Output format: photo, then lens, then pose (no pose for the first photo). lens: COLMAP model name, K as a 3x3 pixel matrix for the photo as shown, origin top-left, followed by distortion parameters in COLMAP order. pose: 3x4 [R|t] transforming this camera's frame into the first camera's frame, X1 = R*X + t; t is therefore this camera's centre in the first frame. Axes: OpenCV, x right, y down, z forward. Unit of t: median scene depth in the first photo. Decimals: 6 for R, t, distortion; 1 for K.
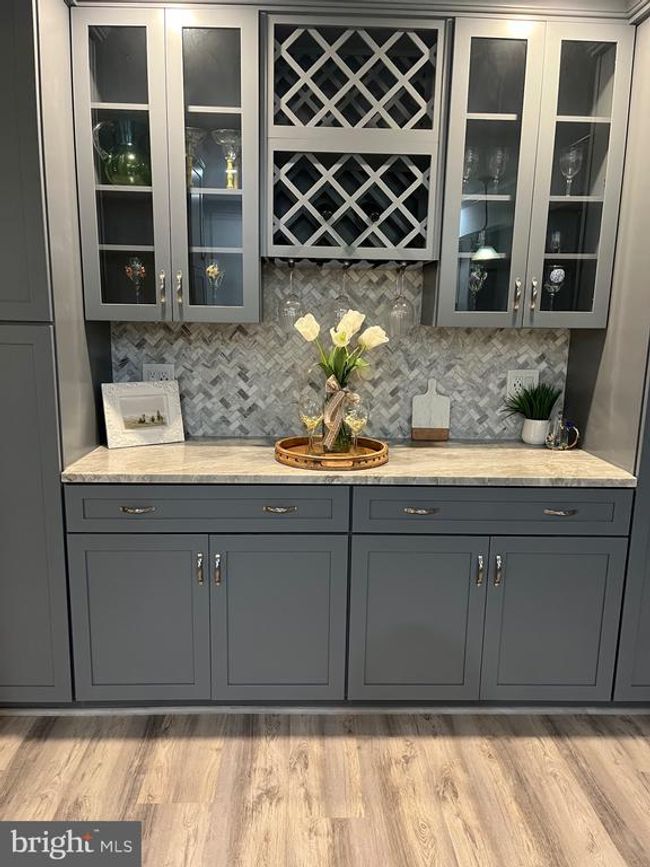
lens RADIAL K [[665.7, 0, 324.9], [0, 665.7, 439.7], [0, 0, 1]] dist [0.017820, -0.009510]
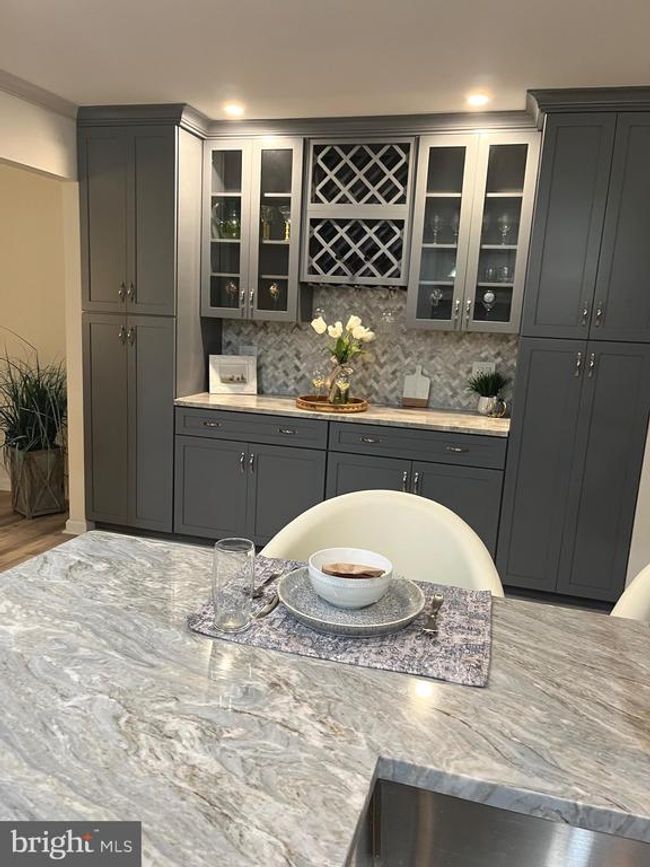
lens RADIAL K [[665.7, 0, 324.0], [0, 665.7, 431.4], [0, 0, 1]] dist [0.017820, -0.009510]
pose [[0.948924, 0.085309, -0.303754, 0.488435], [-0.093321, 0.995565, -0.011930, 0.106390], [0.301389, 0.039667, 0.952676, -0.527068]]
